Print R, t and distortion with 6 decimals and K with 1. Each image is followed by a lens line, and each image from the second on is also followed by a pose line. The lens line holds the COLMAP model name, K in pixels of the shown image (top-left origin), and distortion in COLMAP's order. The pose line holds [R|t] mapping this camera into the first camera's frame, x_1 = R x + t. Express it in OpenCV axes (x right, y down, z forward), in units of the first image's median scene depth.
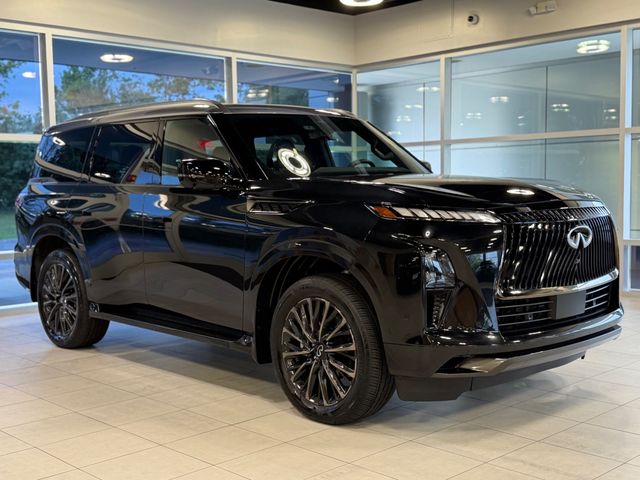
lens RADIAL K [[796.3, 0, 318.0], [0, 796.3, 235.4], [0, 0, 1]] dist [0.044705, 0.000000]
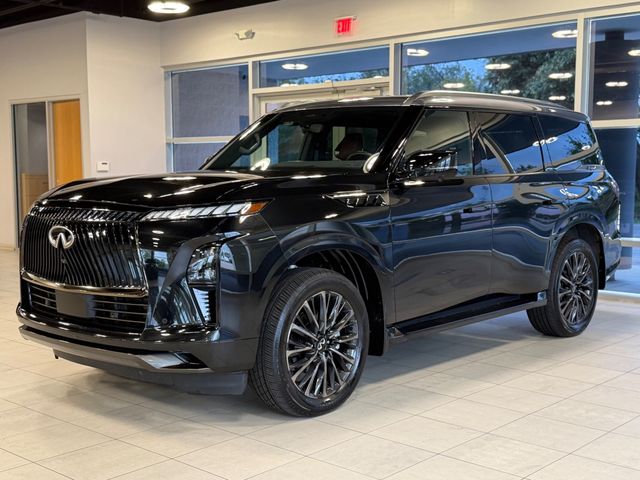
lens RADIAL K [[828.5, 0, 324.7], [0, 828.5, 241.5], [0, 0, 1]] dist [0.067371, 0.000000]
pose [[0.106161, 0.103492, -0.988949, 1.343559], [-0.070721, 0.992836, 0.096307, -0.112175], [0.991831, 0.059715, 0.112720, 1.160846]]
